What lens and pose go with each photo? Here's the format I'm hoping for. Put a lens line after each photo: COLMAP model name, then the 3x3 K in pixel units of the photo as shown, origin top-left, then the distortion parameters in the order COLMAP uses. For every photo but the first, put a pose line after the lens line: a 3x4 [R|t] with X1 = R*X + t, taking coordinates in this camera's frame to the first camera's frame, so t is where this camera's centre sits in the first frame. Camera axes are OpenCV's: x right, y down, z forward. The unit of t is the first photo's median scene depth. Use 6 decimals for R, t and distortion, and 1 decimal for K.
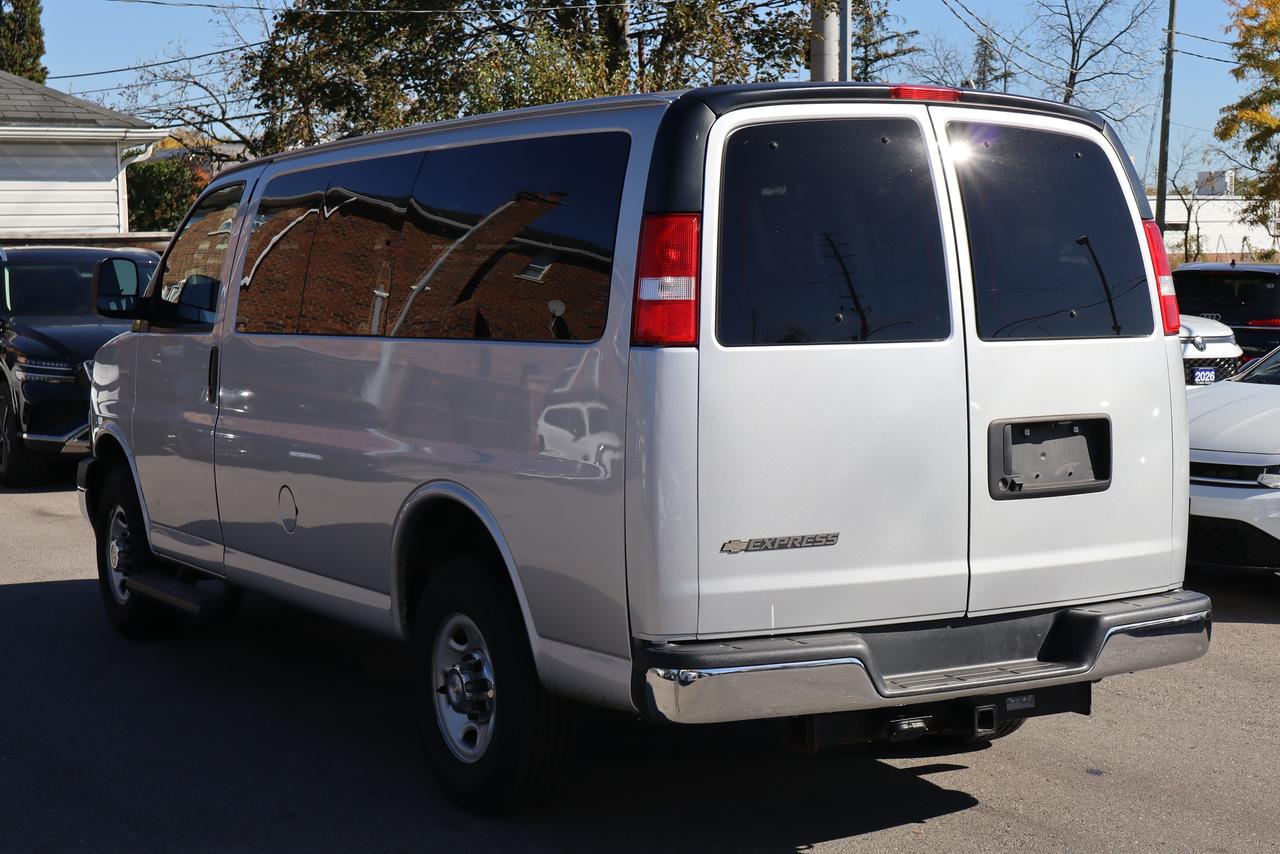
lens RADIAL K [[2169.2, 0, 640.0], [0, 2169.2, 427.0], [0, 0, 1]] dist [0.014934, 0.187660]
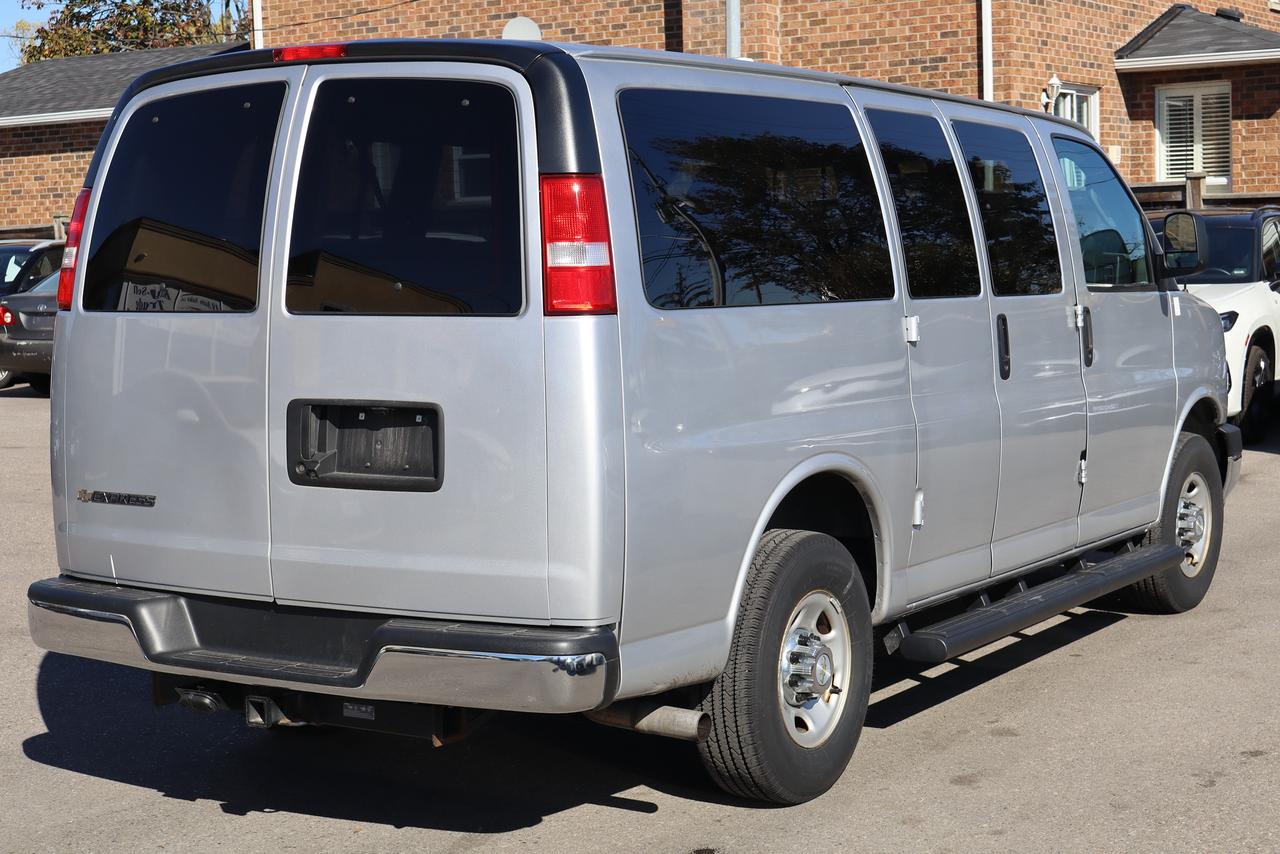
lens RADIAL K [[2169.2, 0, 640.0], [0, 2169.2, 427.0], [0, 0, 1]] dist [0.014934, 0.187660]
pose [[0.455576, 0.073133, -0.887188, 1.062920], [-0.054322, 0.997046, 0.054294, -0.050001], [0.888538, 0.023458, 0.458203, 0.703996]]
